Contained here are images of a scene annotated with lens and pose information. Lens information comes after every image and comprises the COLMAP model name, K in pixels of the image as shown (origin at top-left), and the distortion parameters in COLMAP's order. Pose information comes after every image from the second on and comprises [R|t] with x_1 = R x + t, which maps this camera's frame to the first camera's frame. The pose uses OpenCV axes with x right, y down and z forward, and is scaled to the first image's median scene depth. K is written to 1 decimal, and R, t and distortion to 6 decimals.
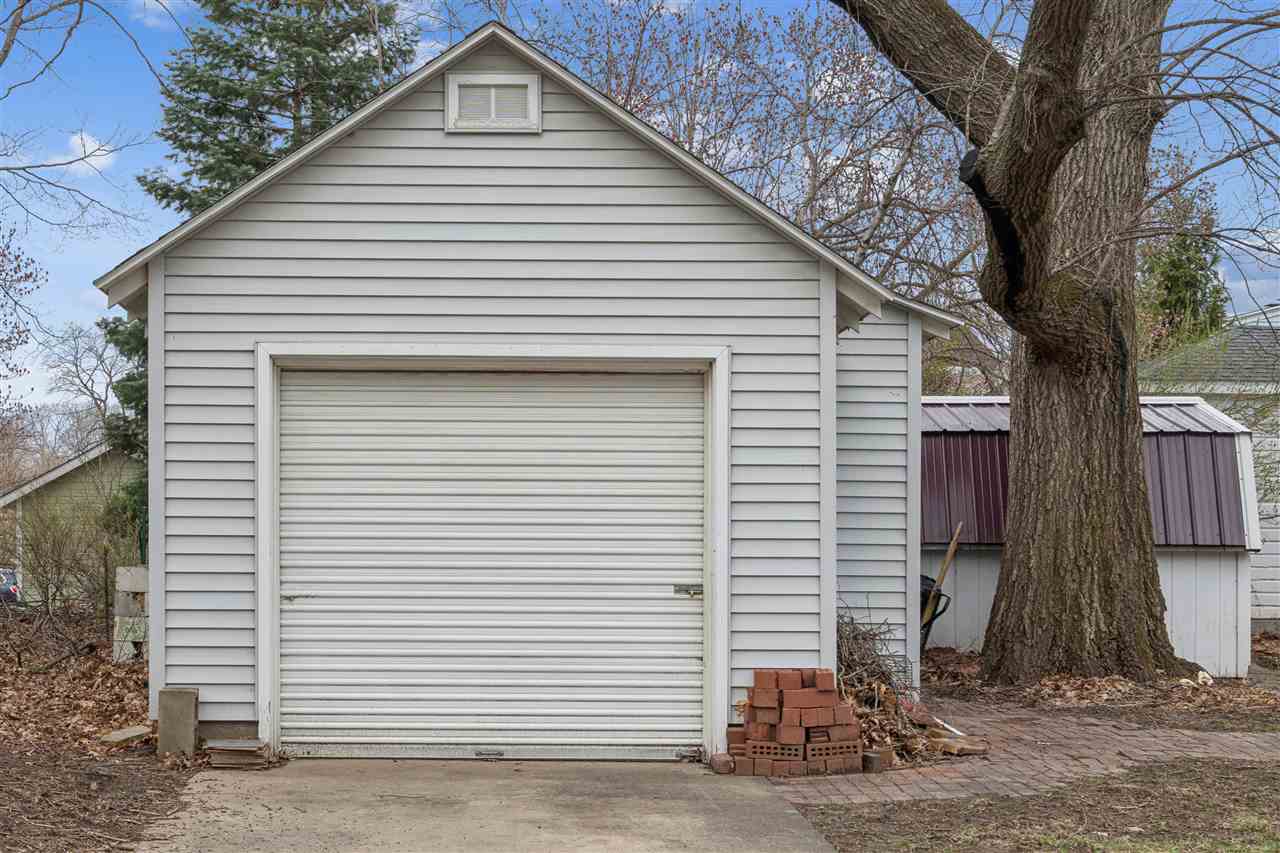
lens RADIAL K [[1961.7, 0, 640.0], [0, 1961.7, 426.5], [0, 0, 1]] dist [0.006419, 0.017551]
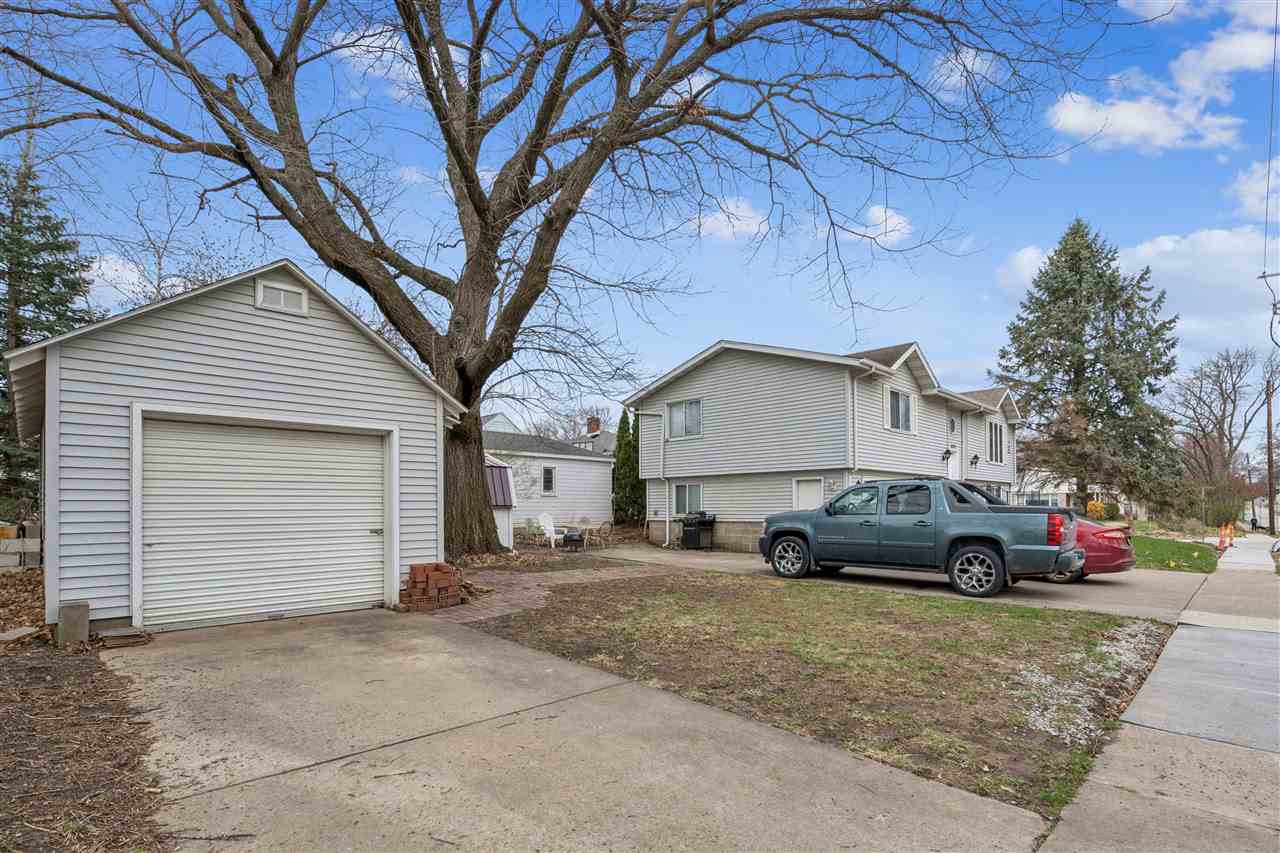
lens RADIAL K [[597.9, 0, 639.5], [0, 597.9, 462.8], [0, 0, 1]] dist [-0.001037, -0.000328]
pose [[0.738154, 0.038028, 0.673560, -0.218377], [-0.040457, 0.999108, -0.012070, 0.000007], [-0.673418, -0.018341, 0.739034, 0.287048]]
